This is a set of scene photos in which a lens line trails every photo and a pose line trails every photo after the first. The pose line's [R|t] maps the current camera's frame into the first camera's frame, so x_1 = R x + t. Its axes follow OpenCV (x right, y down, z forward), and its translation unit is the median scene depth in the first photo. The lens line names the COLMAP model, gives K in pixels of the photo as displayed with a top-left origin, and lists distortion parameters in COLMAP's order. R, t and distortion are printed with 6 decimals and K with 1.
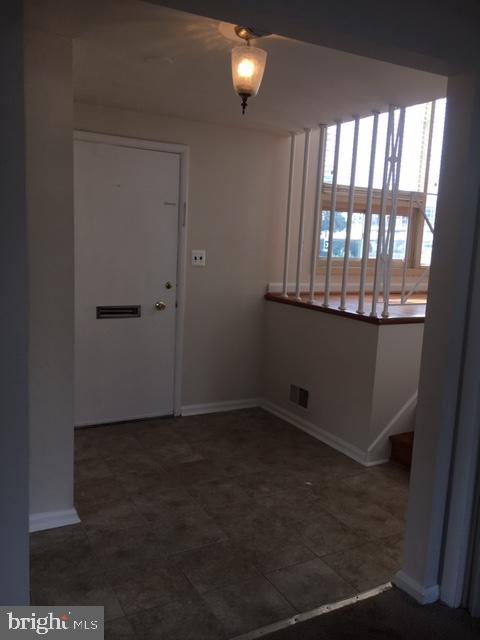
lens RADIAL K [[544.4, 0, 240.1], [0, 544.4, 320.5], [0, 0, 1]] dist [0.054295, -0.077764]
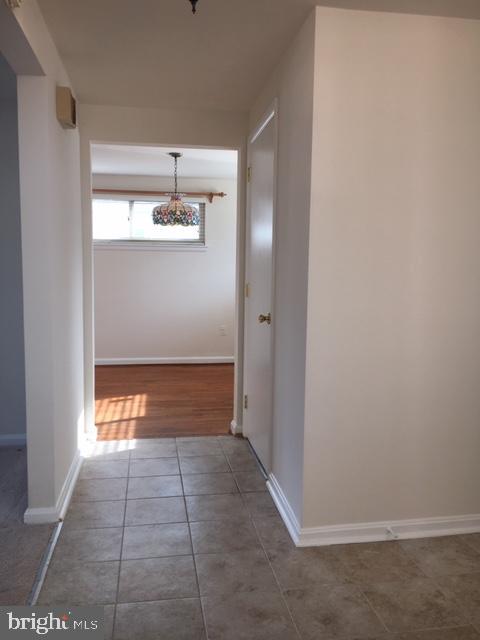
lens RADIAL K [[544.4, 0, 239.5], [0, 544.4, 320.2], [0, 0, 1]] dist [0.054295, -0.077764]
pose [[-0.320483, 0.038295, -0.946480, 0.539256], [-0.177720, 0.979009, 0.099788, -0.054025], [0.930433, 0.200189, -0.306950, 1.093731]]
